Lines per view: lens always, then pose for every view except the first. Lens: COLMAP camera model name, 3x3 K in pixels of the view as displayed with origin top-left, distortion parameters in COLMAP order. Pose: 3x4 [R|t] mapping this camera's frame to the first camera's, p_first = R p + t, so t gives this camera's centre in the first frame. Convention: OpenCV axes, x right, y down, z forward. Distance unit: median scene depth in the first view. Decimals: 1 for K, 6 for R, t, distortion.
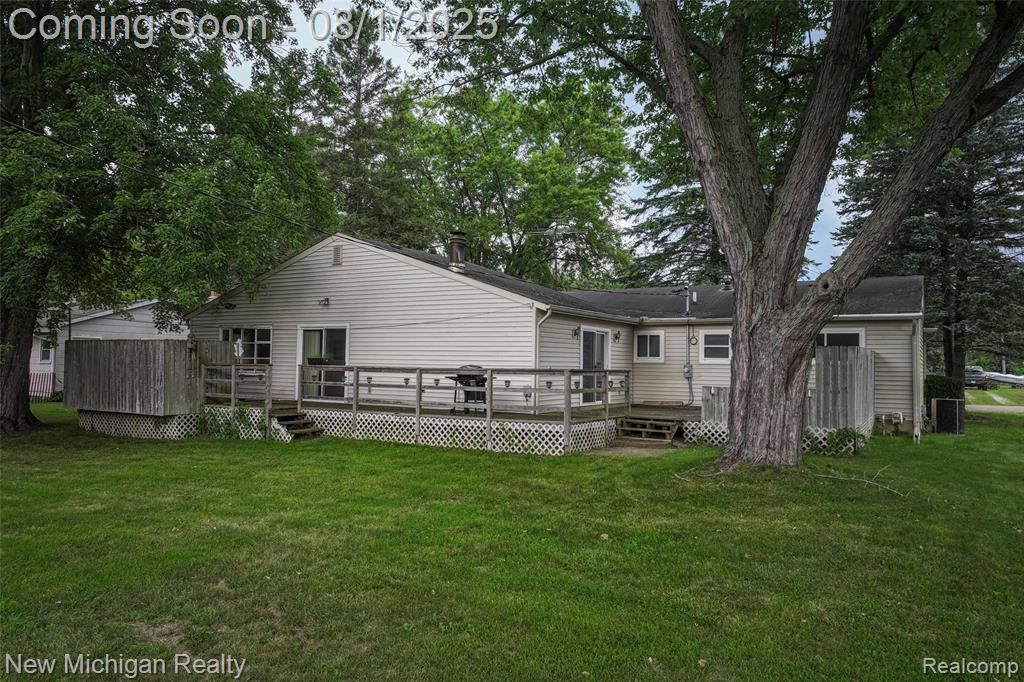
lens RADIAL K [[719.5, 0, 512.0], [0, 719.5, 341.0], [0, 0, 1]] dist [-0.009094, 0.025280]
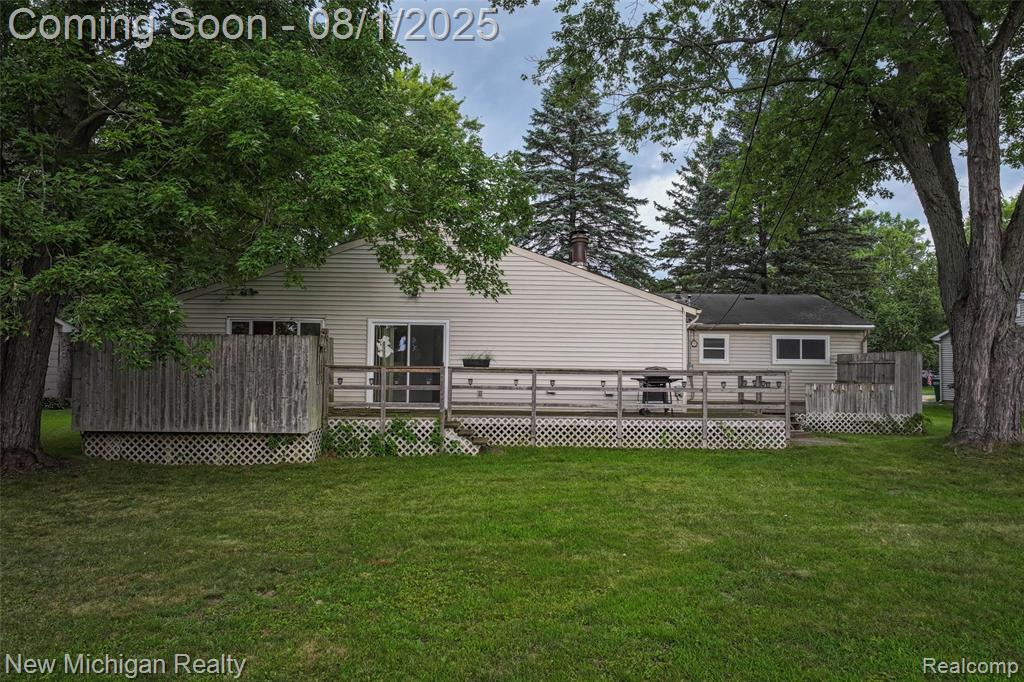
lens RADIAL K [[719.5, 0, 512.0], [0, 719.5, 341.0], [0, 0, 1]] dist [-0.009094, 0.025280]
pose [[0.856340, 0.013577, 0.516234, -0.764581], [-0.016015, 0.999872, 0.000269, 0.000191], [-0.516164, -0.008497, 0.856448, 0.237160]]
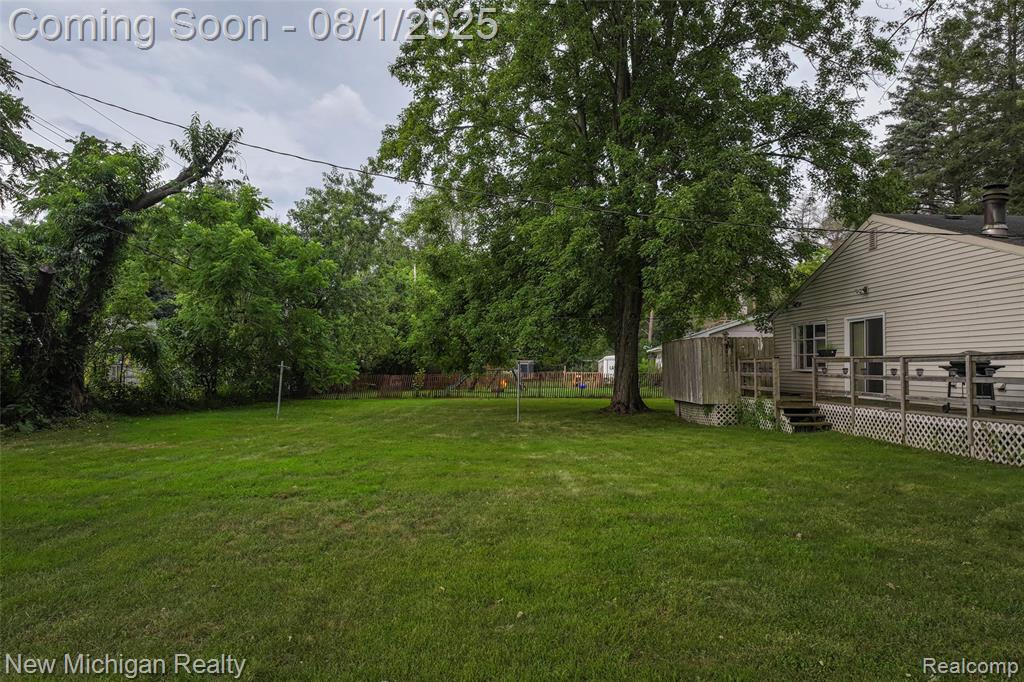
lens RADIAL K [[719.5, 0, 512.0], [0, 719.5, 341.0], [0, 0, 1]] dist [-0.009094, 0.025280]
pose [[0.543567, -0.039931, -0.838415, 0.337793], [0.026604, 0.999186, -0.030340, 0.033419], [0.838944, -0.005813, 0.544187, 0.142712]]
